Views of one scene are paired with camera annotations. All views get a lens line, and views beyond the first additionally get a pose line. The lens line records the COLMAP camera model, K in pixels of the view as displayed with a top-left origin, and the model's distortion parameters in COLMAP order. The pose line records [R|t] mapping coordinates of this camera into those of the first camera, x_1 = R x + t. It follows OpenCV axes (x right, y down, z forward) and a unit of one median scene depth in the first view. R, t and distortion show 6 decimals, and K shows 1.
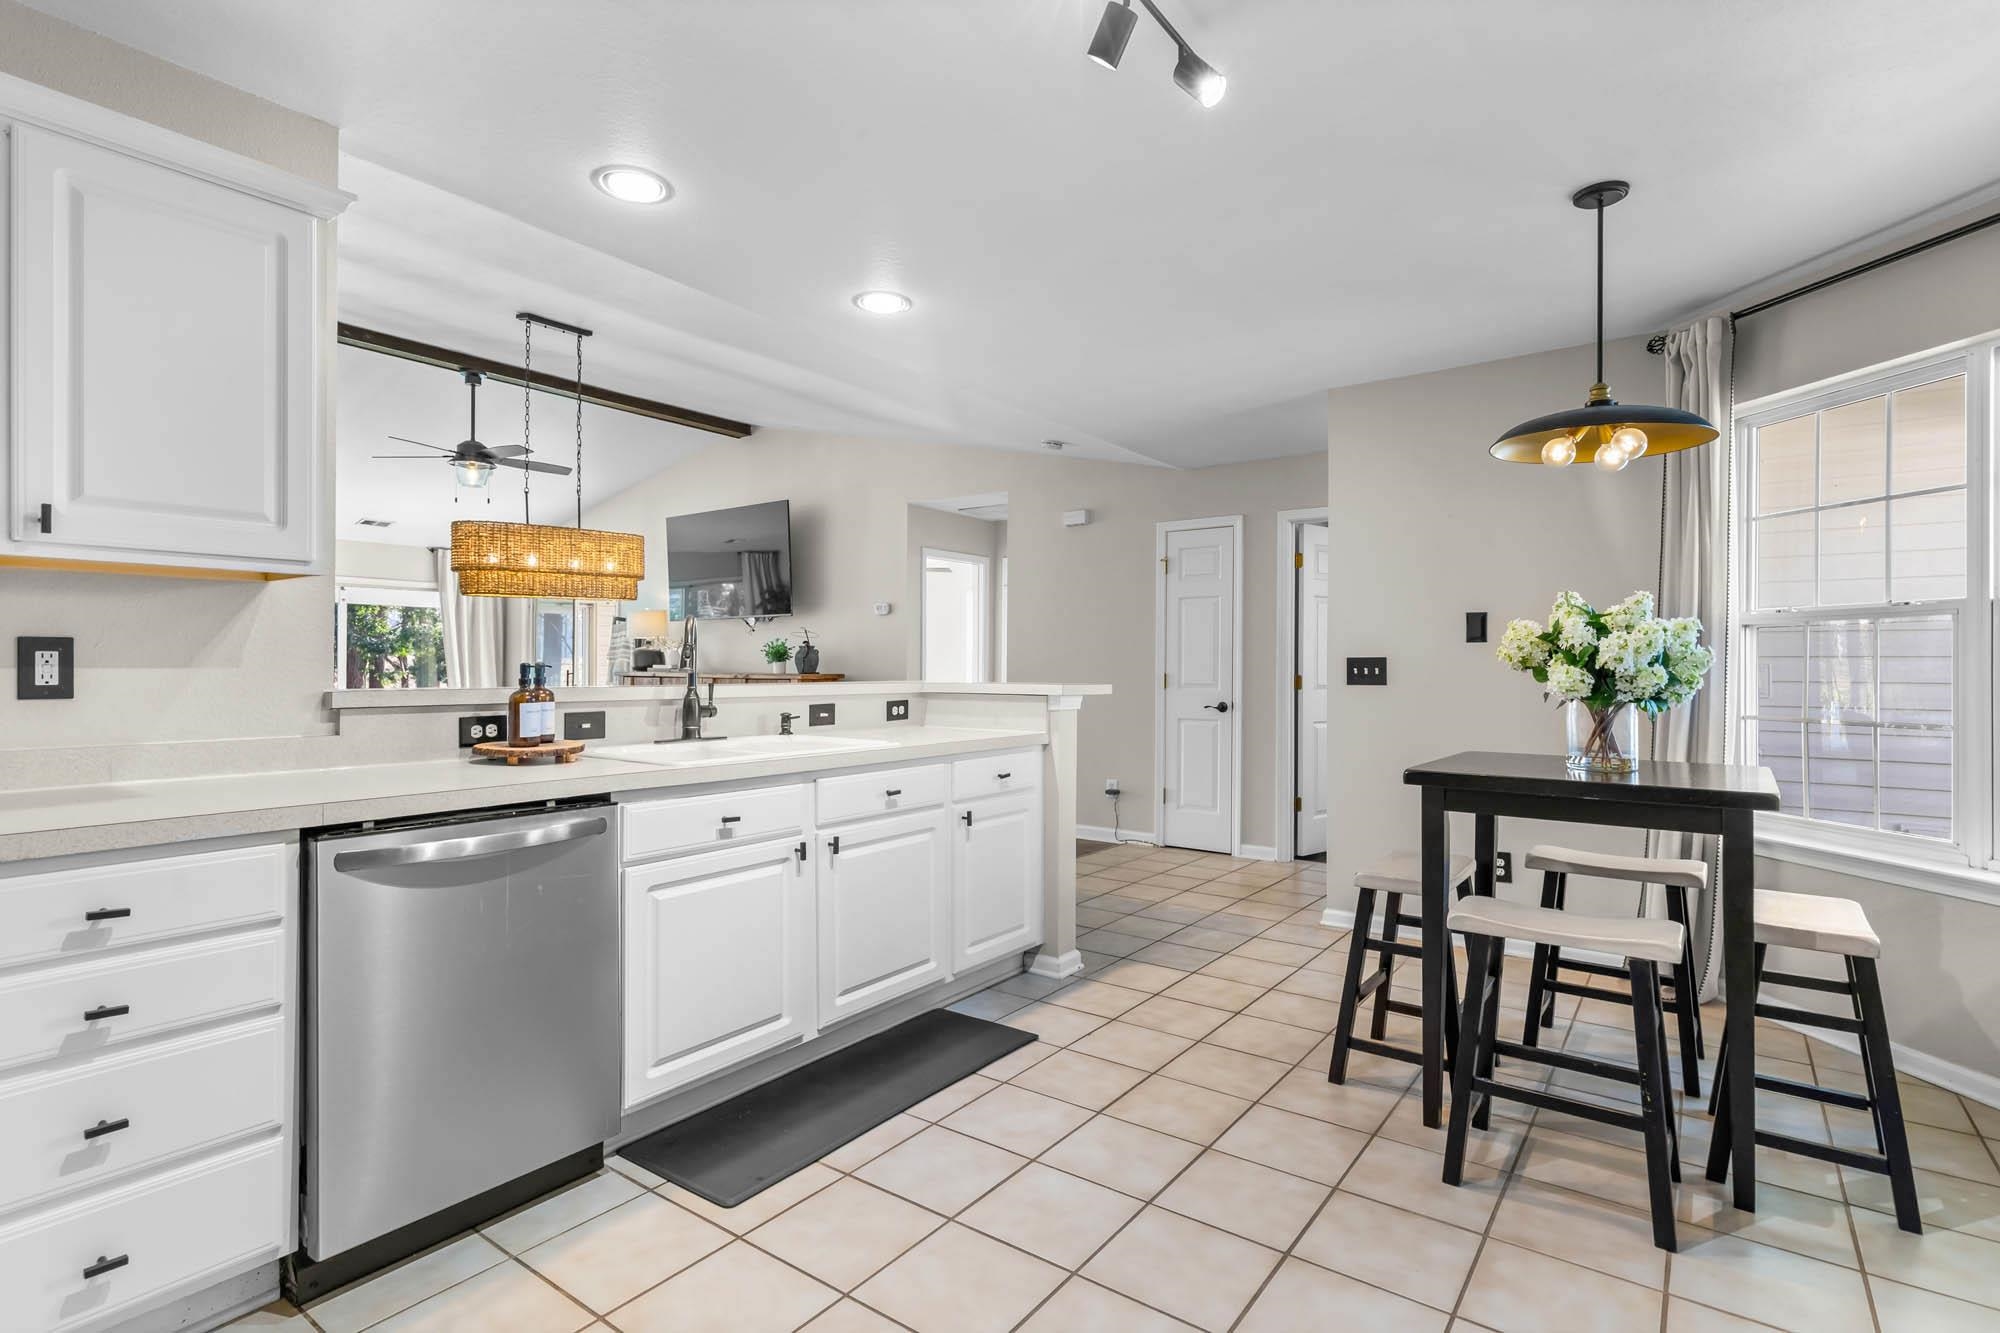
lens RADIAL K [[1040.8, 0, 1000.0], [0, 1040.8, 666.5], [0, 0, 1]] dist [-0.001845, -0.000207]
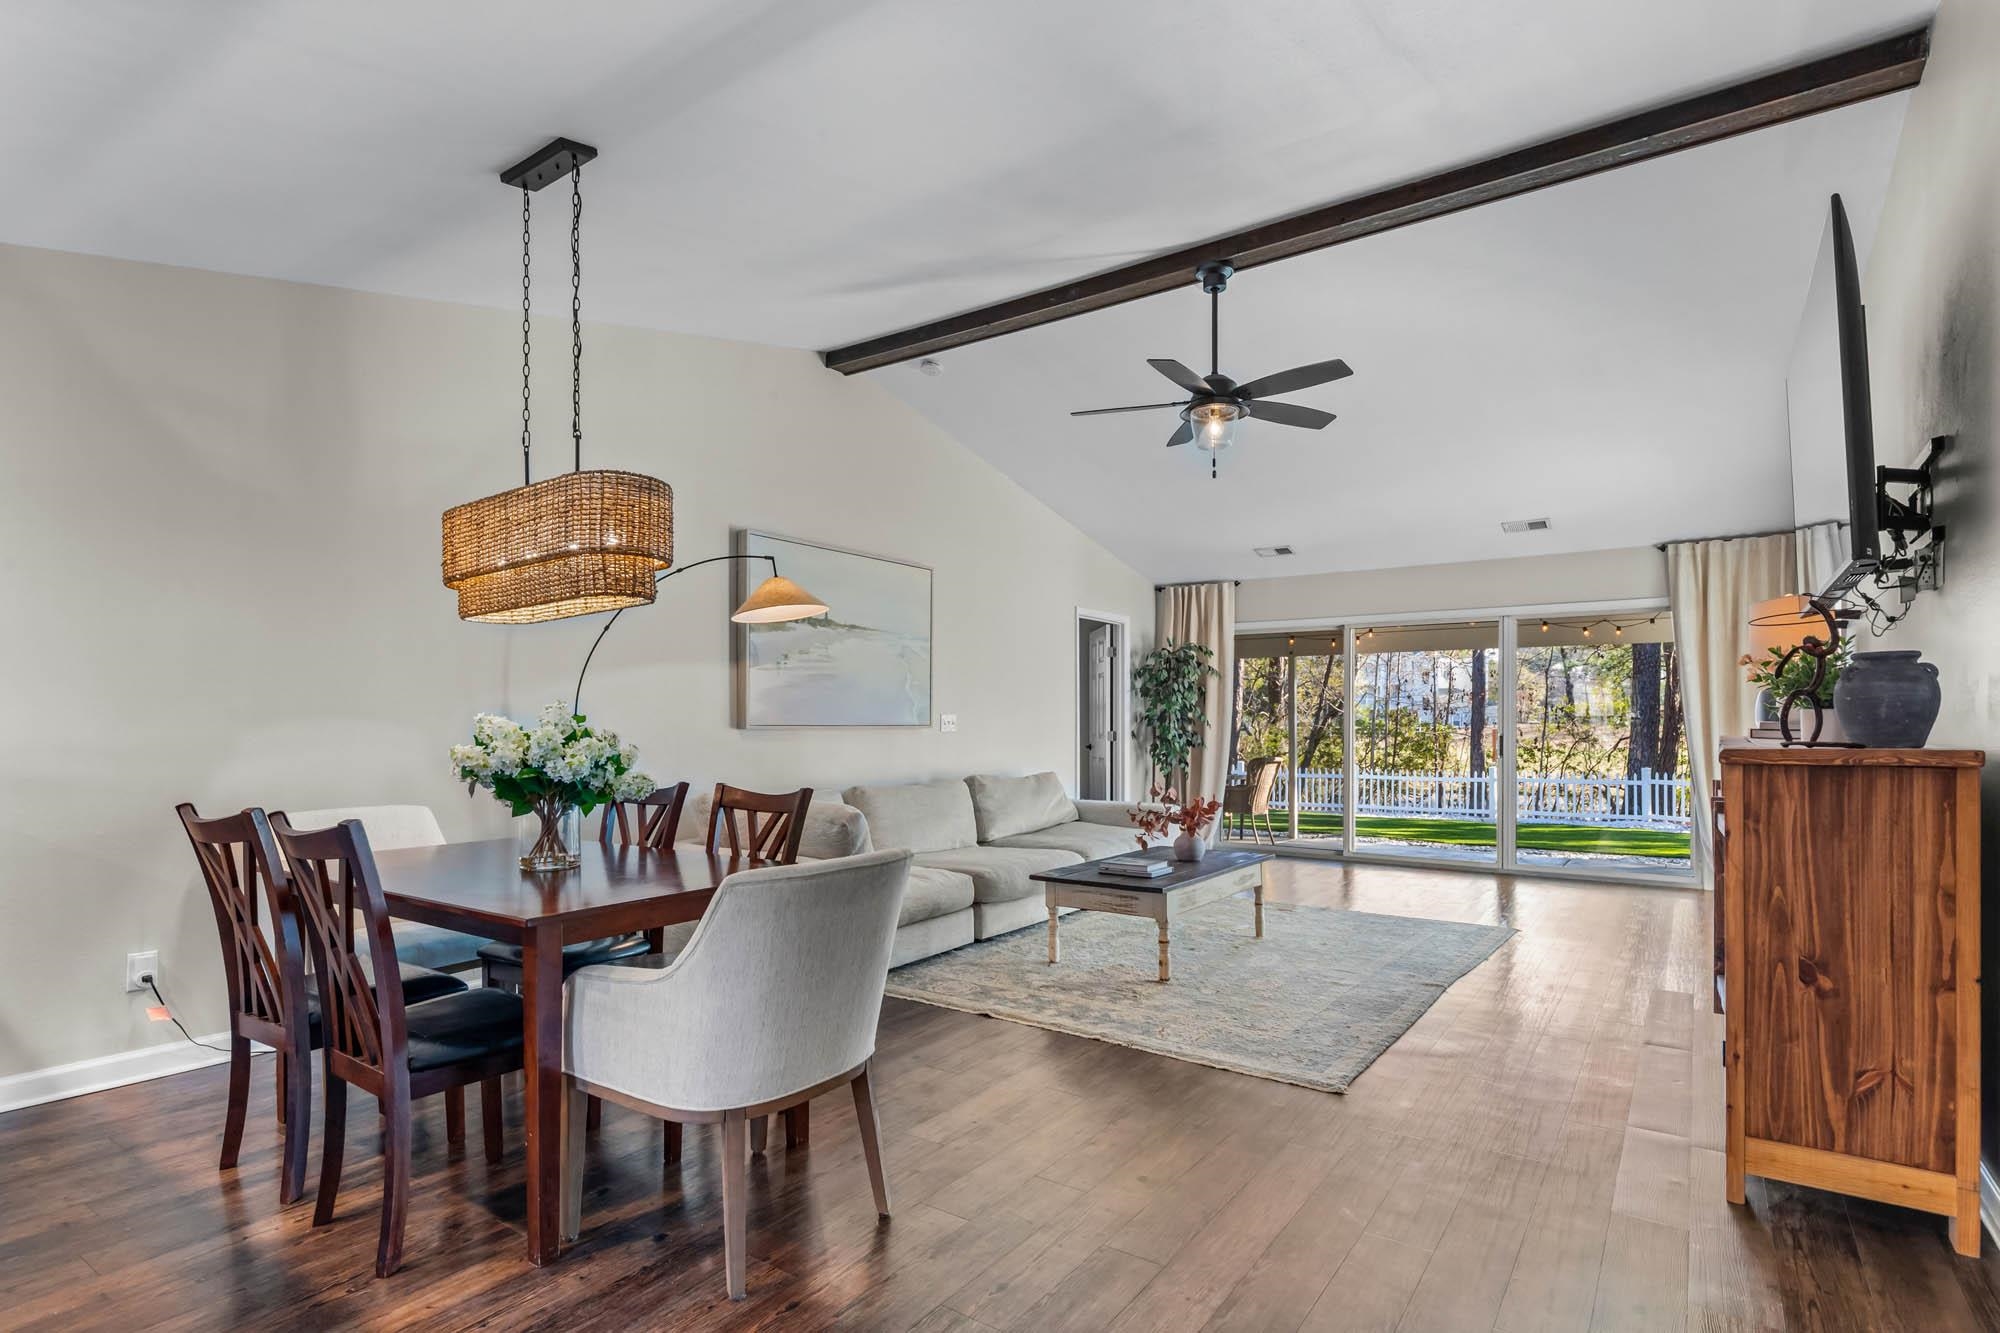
lens RADIAL K [[1008.9, 0, 998.6], [0, 1008.9, 737.1], [0, 0, 1]] dist [0.001280, 0.000141]
pose [[0.039877, 0.013390, -0.999115, 0.096021], [-0.000814, 0.999910, 0.013368, 0.000411], [0.999204, 0.000281, 0.039884, 0.654459]]
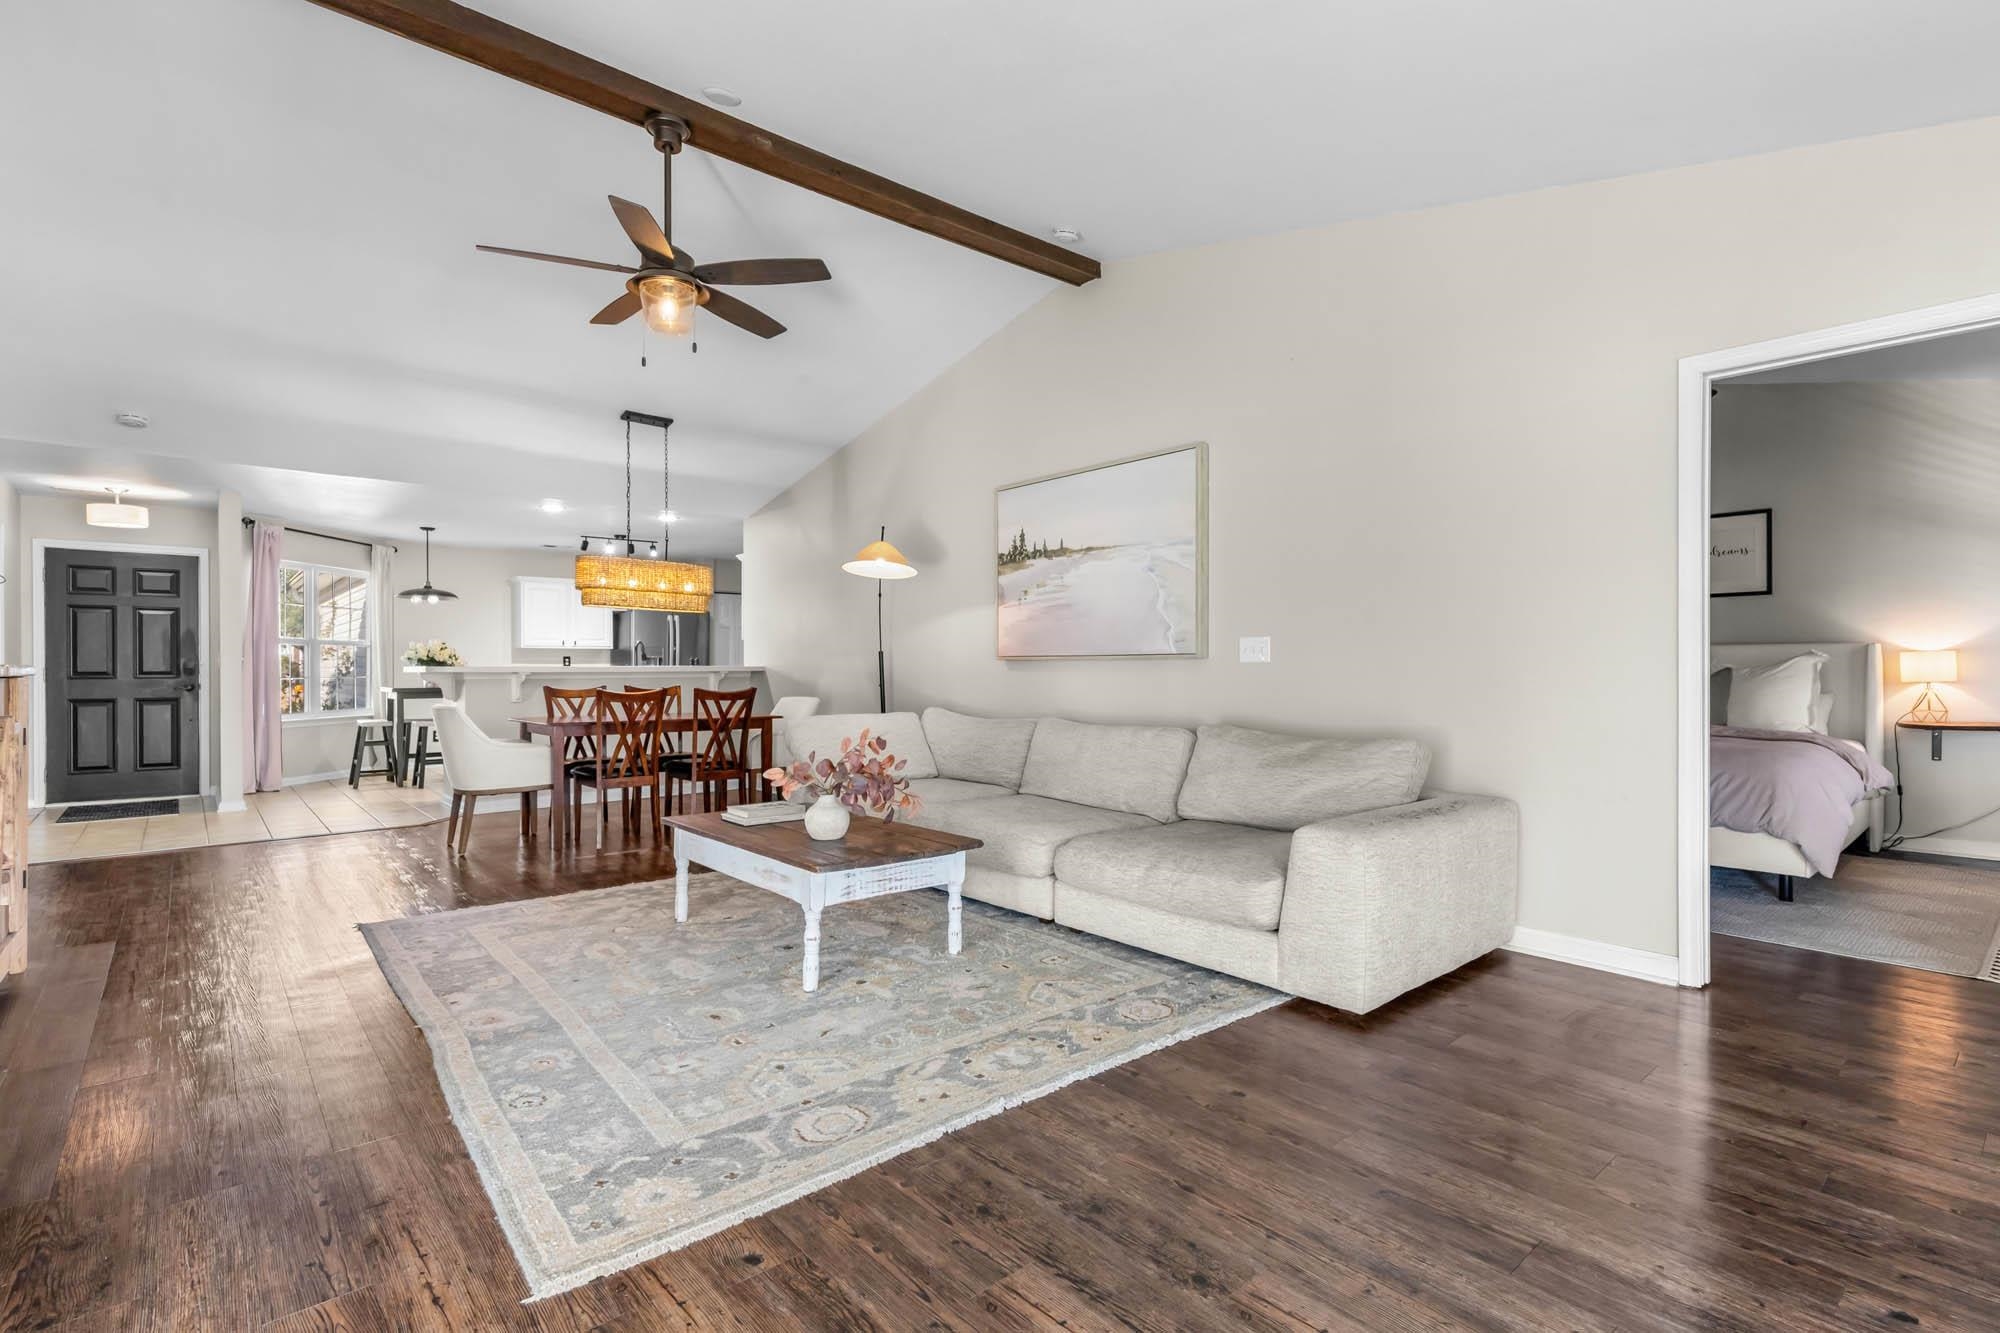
lens RADIAL K [[941.2, 0, 1001.5], [0, 941.2, 687.7], [0, 0, 1]] dist [0.001497, 0.000397]
pose [[-0.980324, -0.003353, 0.197368, -0.605456], [-0.000364, 0.999885, 0.015180, 0.011607], [-0.197397, 0.014809, -0.980212, 1.138074]]
